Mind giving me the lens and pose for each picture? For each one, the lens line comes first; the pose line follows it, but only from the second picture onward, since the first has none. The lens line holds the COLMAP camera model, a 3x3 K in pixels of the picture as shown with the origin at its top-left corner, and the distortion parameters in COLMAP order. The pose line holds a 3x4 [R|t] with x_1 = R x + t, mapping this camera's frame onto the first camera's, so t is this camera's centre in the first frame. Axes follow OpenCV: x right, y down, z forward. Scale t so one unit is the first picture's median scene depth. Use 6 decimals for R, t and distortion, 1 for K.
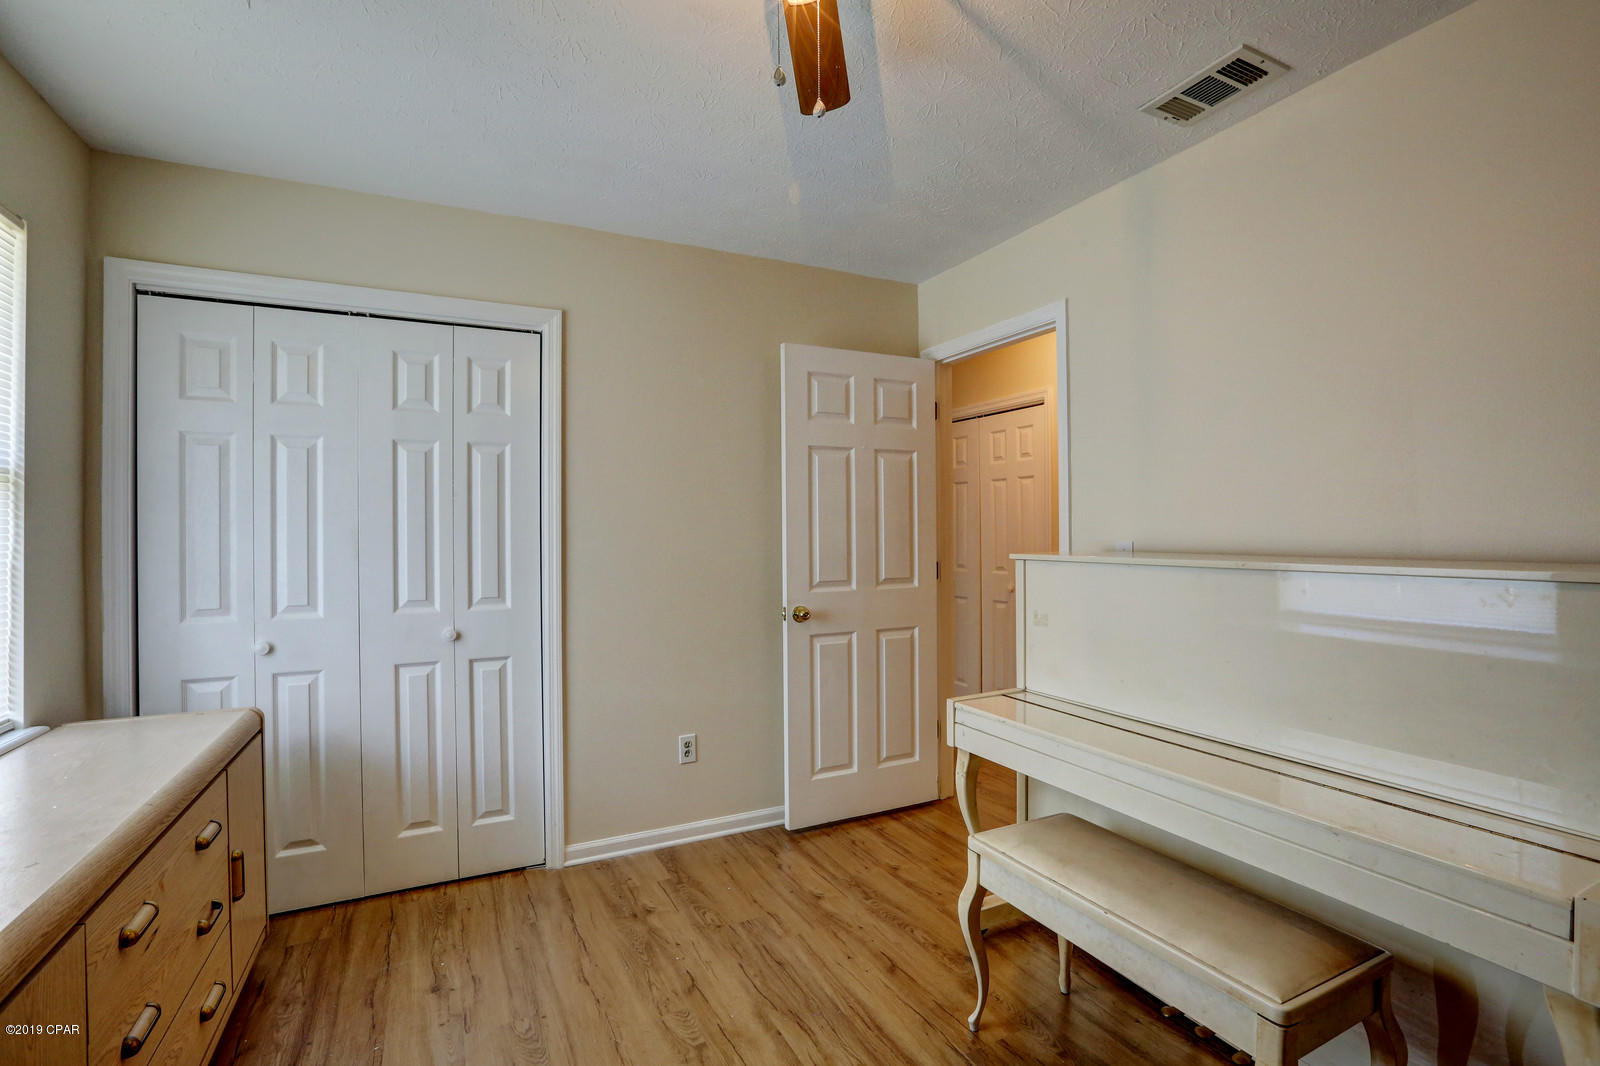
lens RADIAL K [[728.1, 0, 793.2], [0, 728.1, 526.9], [0, 0, 1]] dist [-0.058934, 0.023278]
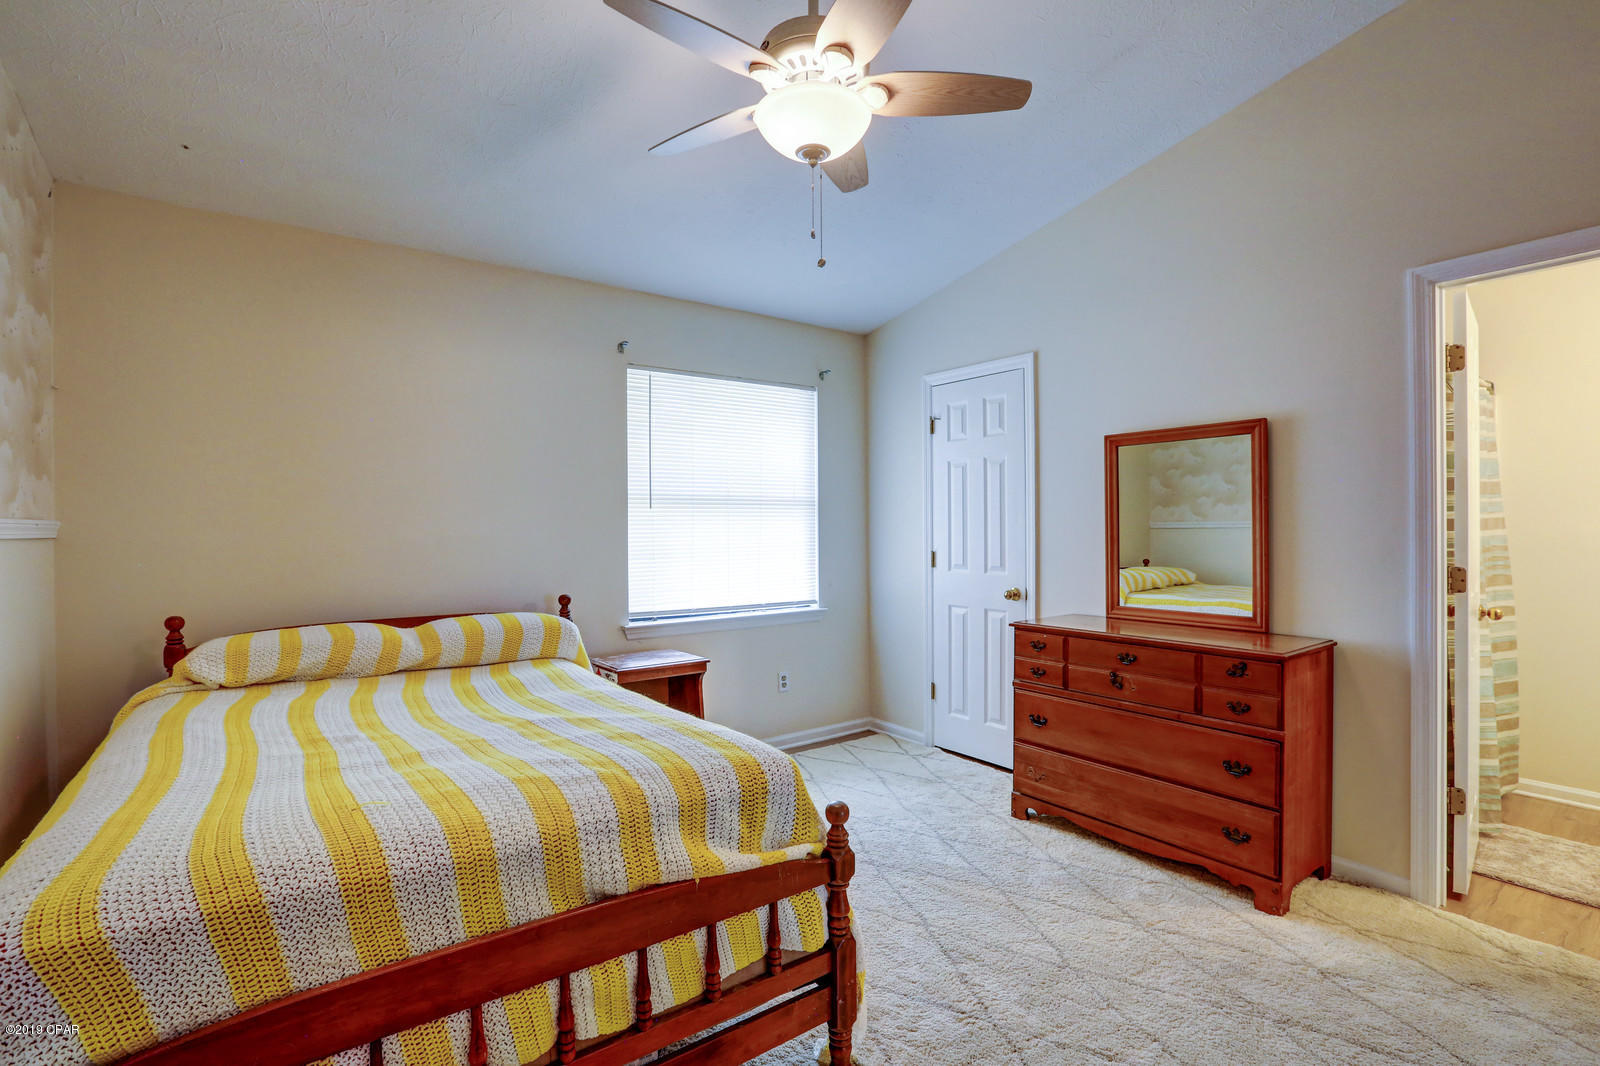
lens RADIAL K [[728.1, 0, 793.2], [0, 728.1, 526.9], [0, 0, 1]] dist [-0.058934, 0.023278]
pose [[0.208162, 0.020973, -0.977869, 0.873311], [0.010419, 0.999666, 0.023658, -0.019816], [0.978039, -0.015113, 0.207874, 0.298976]]
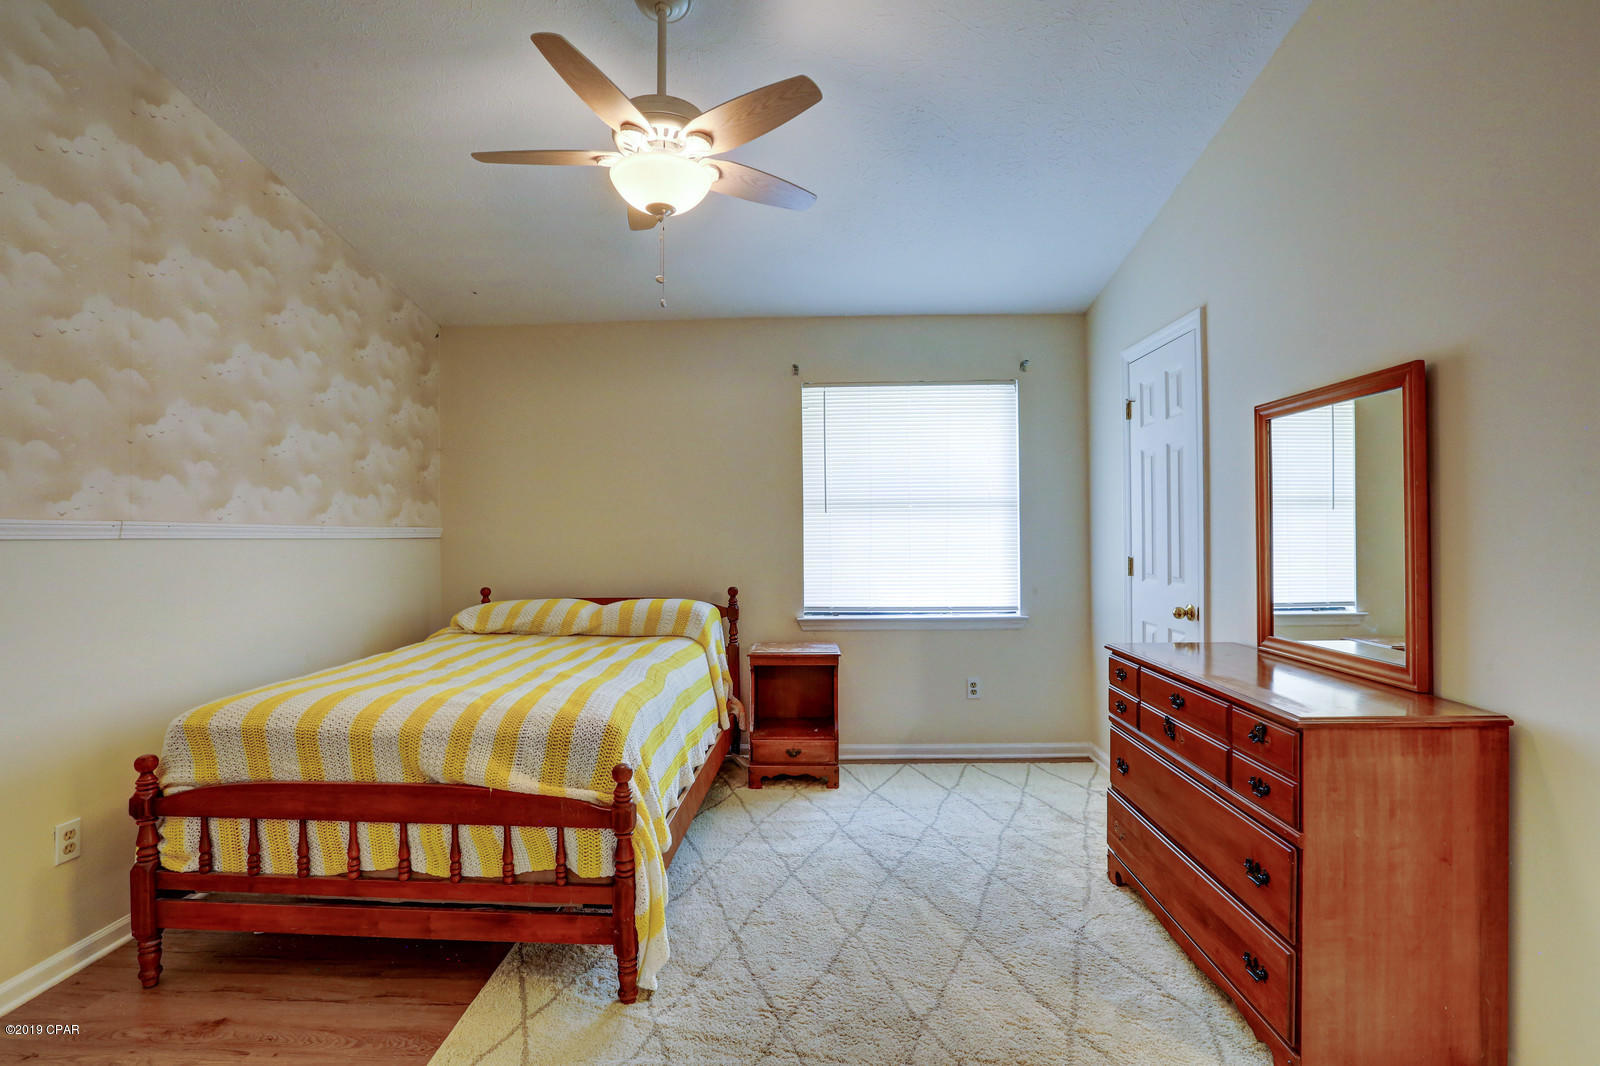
lens RADIAL K [[728.1, 0, 793.2], [0, 728.1, 526.9], [0, 0, 1]] dist [-0.058934, 0.023278]
pose [[-0.440142, 0.021634, -0.897668, 0.857795], [0.027210, 0.999572, 0.010748, -0.013225], [0.897516, -0.019695, -0.440542, 0.964998]]
